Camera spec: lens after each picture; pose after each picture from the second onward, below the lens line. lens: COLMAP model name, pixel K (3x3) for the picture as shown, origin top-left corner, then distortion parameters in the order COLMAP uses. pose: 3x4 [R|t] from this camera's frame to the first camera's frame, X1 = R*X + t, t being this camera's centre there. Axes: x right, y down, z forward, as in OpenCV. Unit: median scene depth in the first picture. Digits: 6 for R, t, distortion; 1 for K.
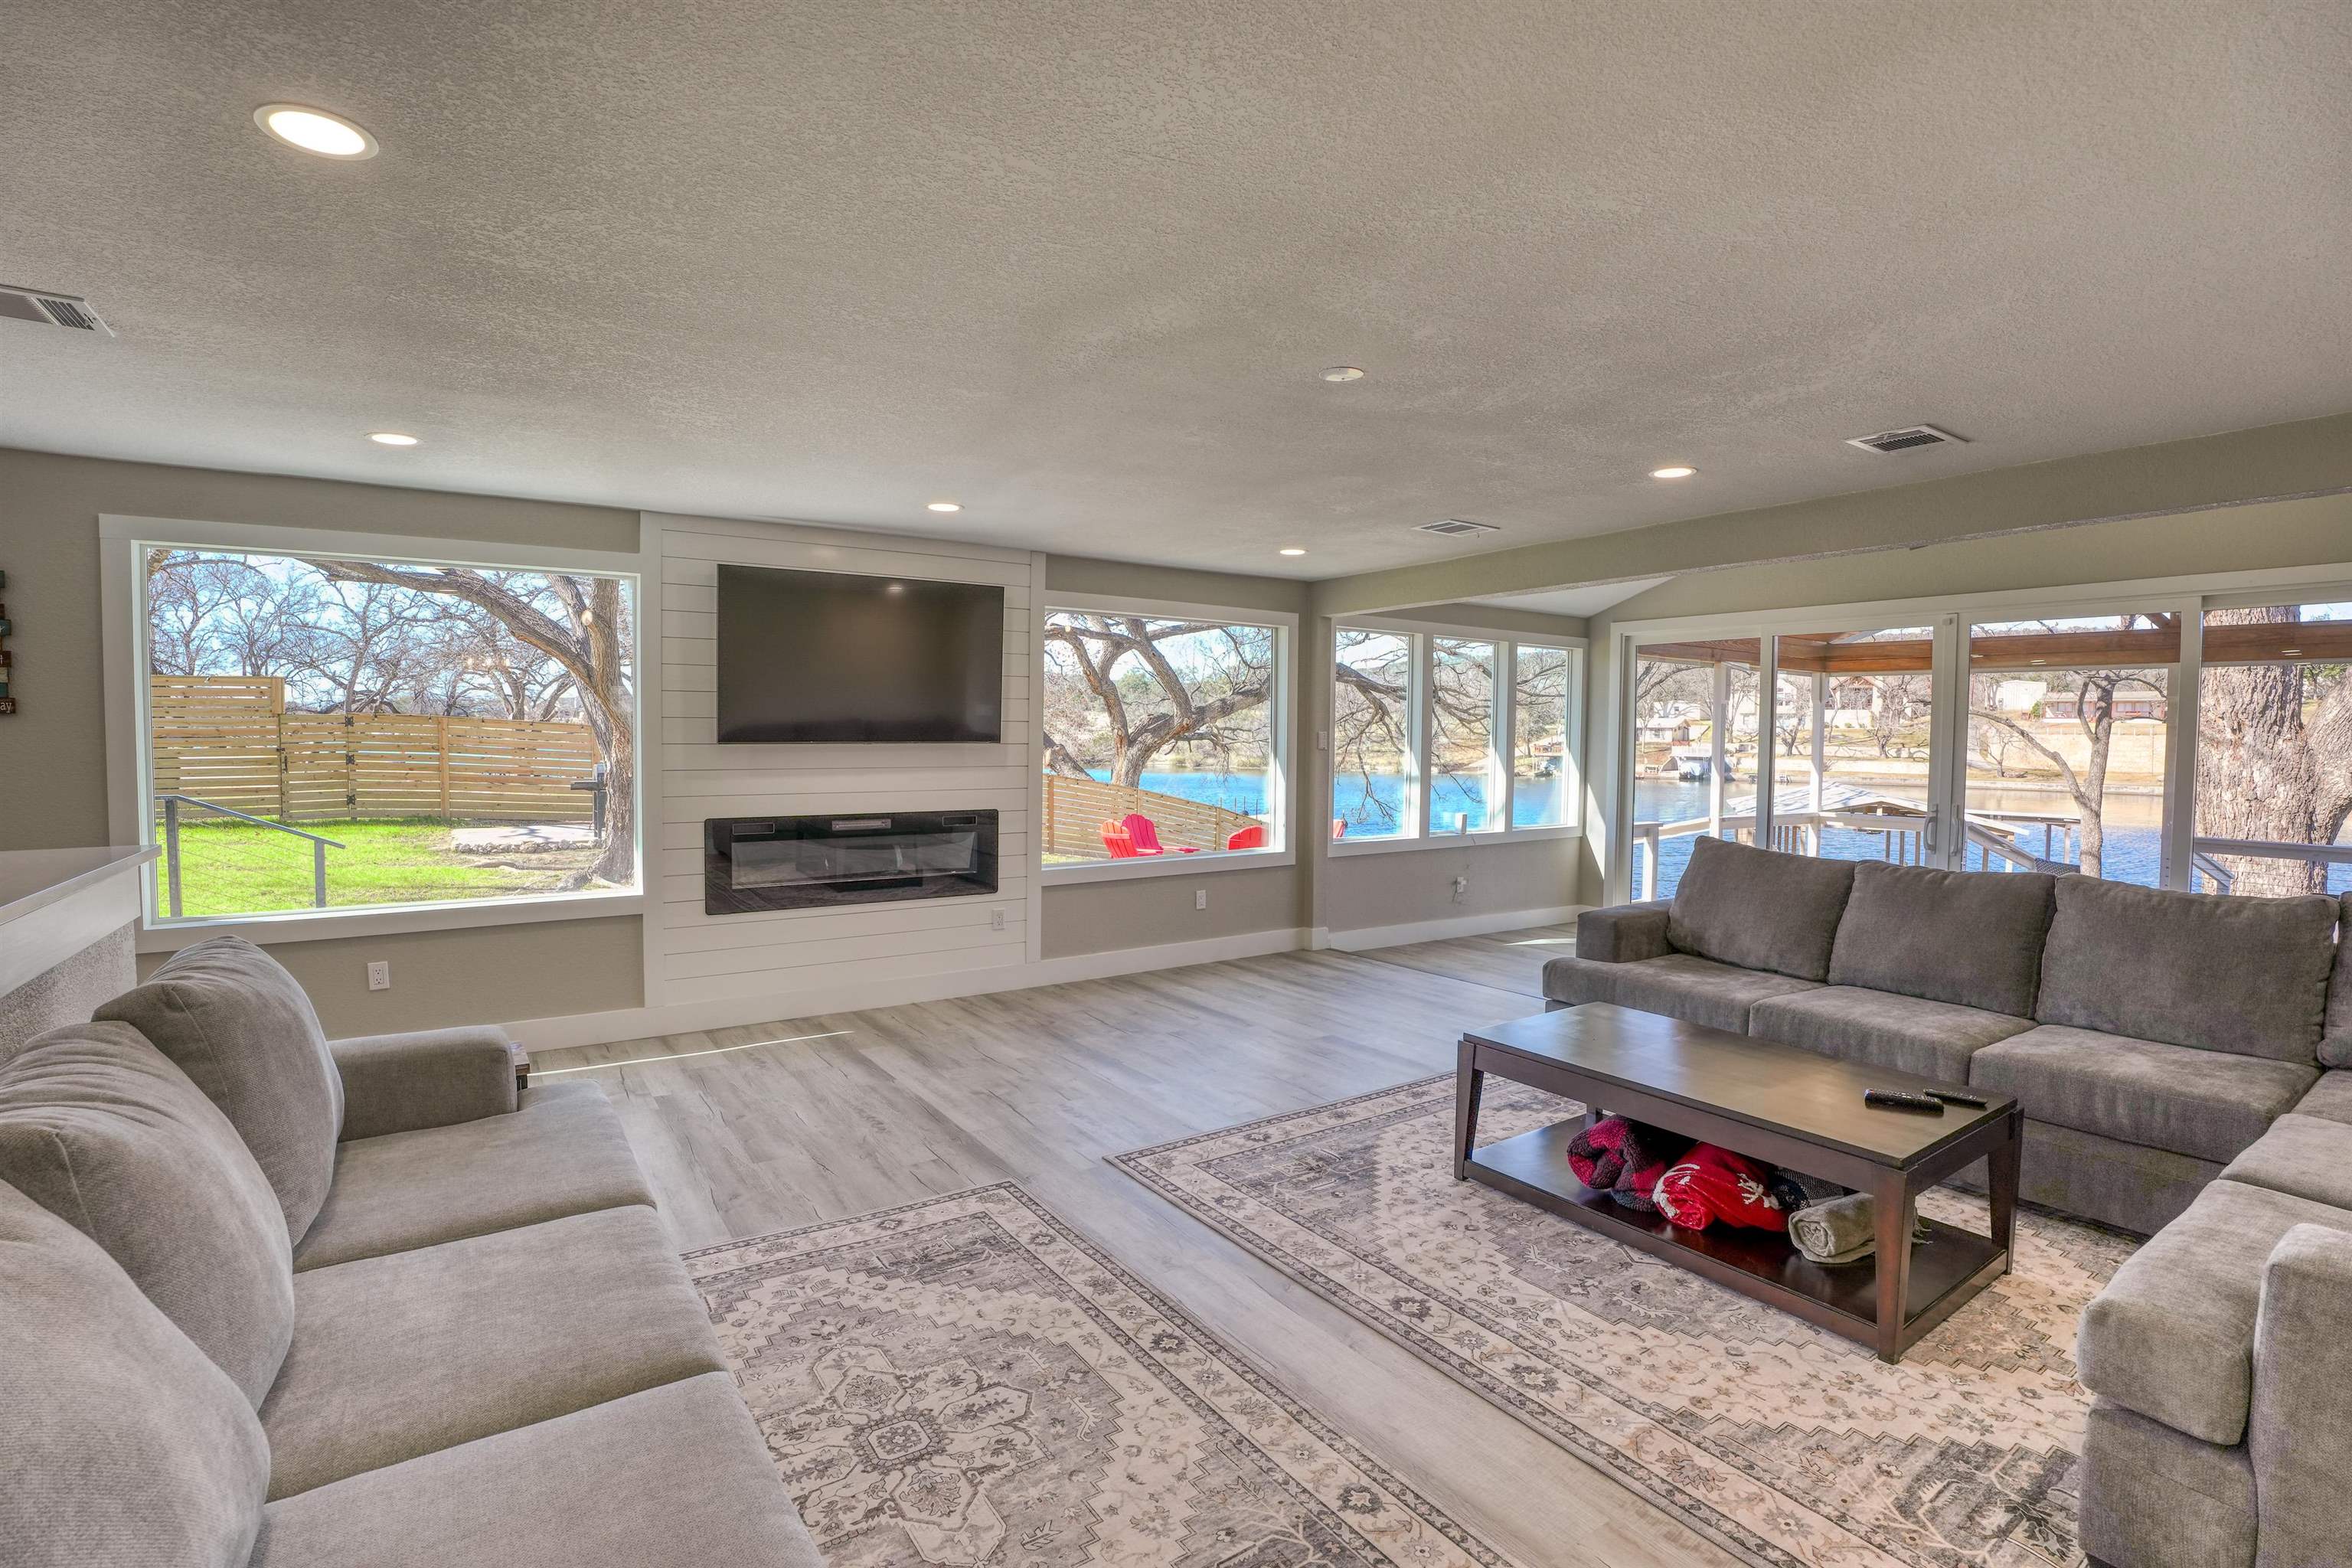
lens RADIAL K [[1075.3, 0, 1176.0], [0, 1075.3, 784.0], [0, 0, 1]] dist [-0.071874, 0.017760]
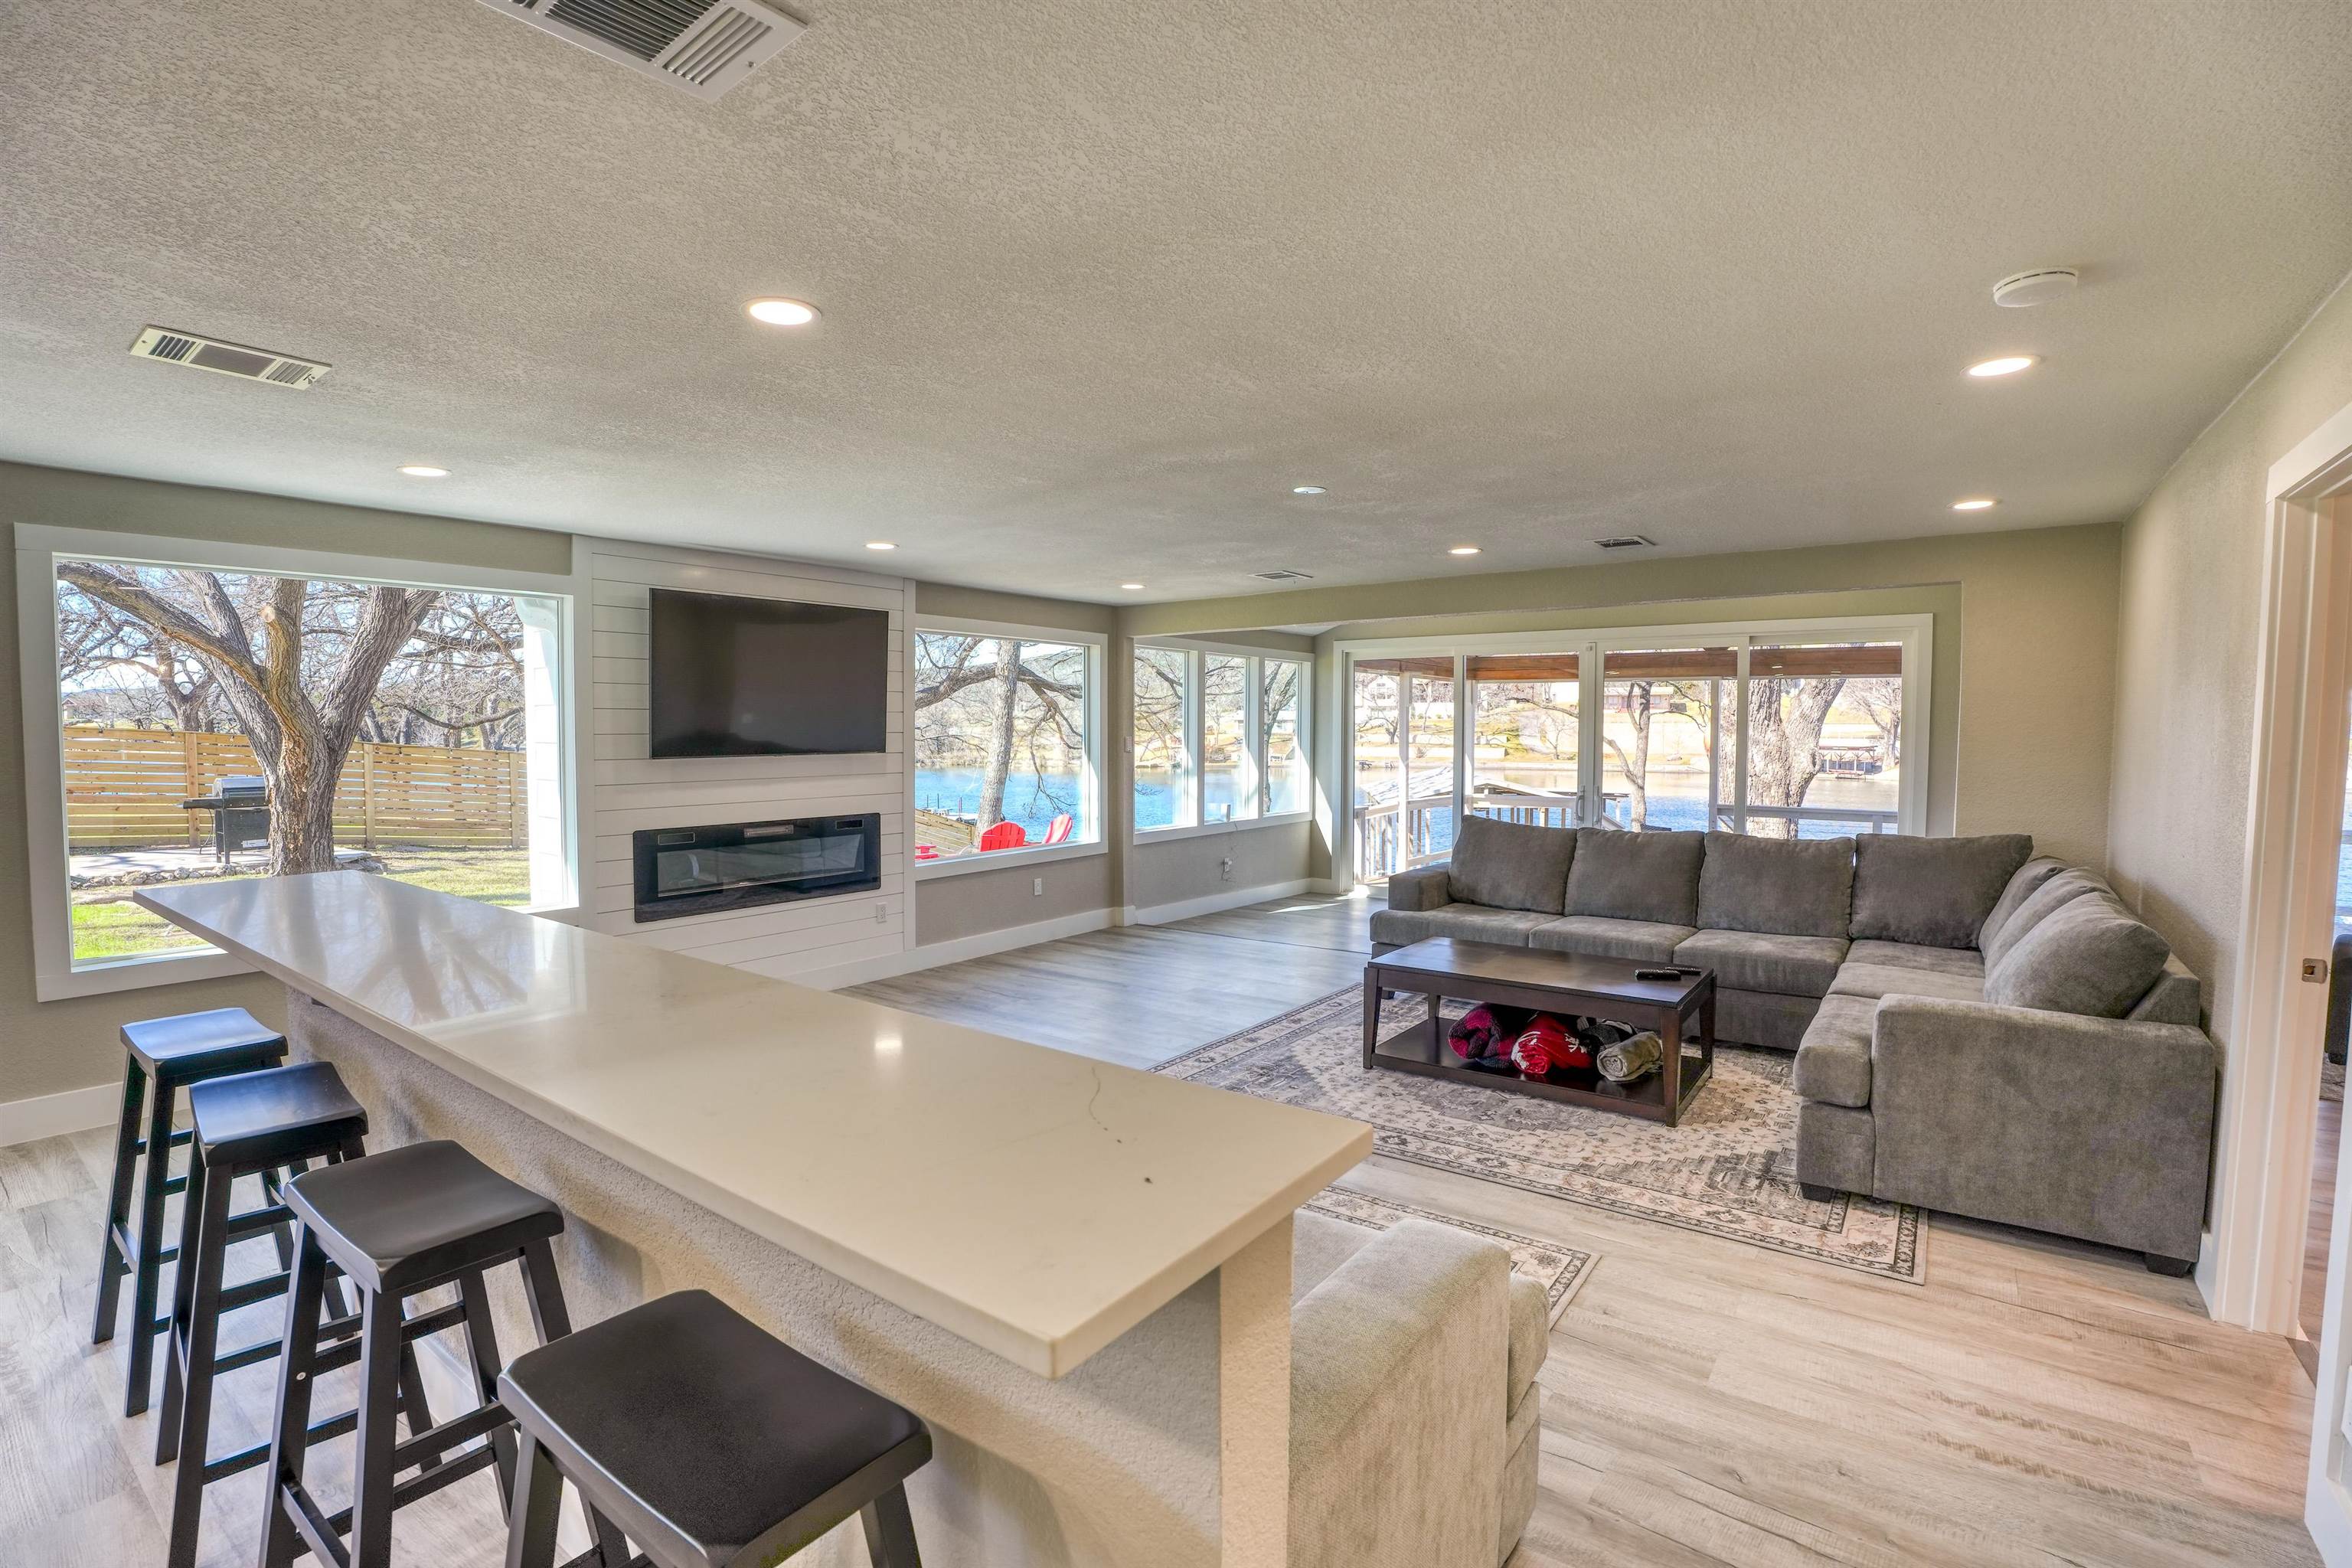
lens RADIAL K [[1088.3, 0, 1163.6], [0, 1088.3, 786.8], [0, 0, 1]] dist [-0.096673, 0.041619]
pose [[0.945382, -0.026105, 0.324918, -0.416065], [0.023376, 0.999651, 0.012298, -0.016100], [-0.325126, -0.004031, 0.945662, -0.230781]]
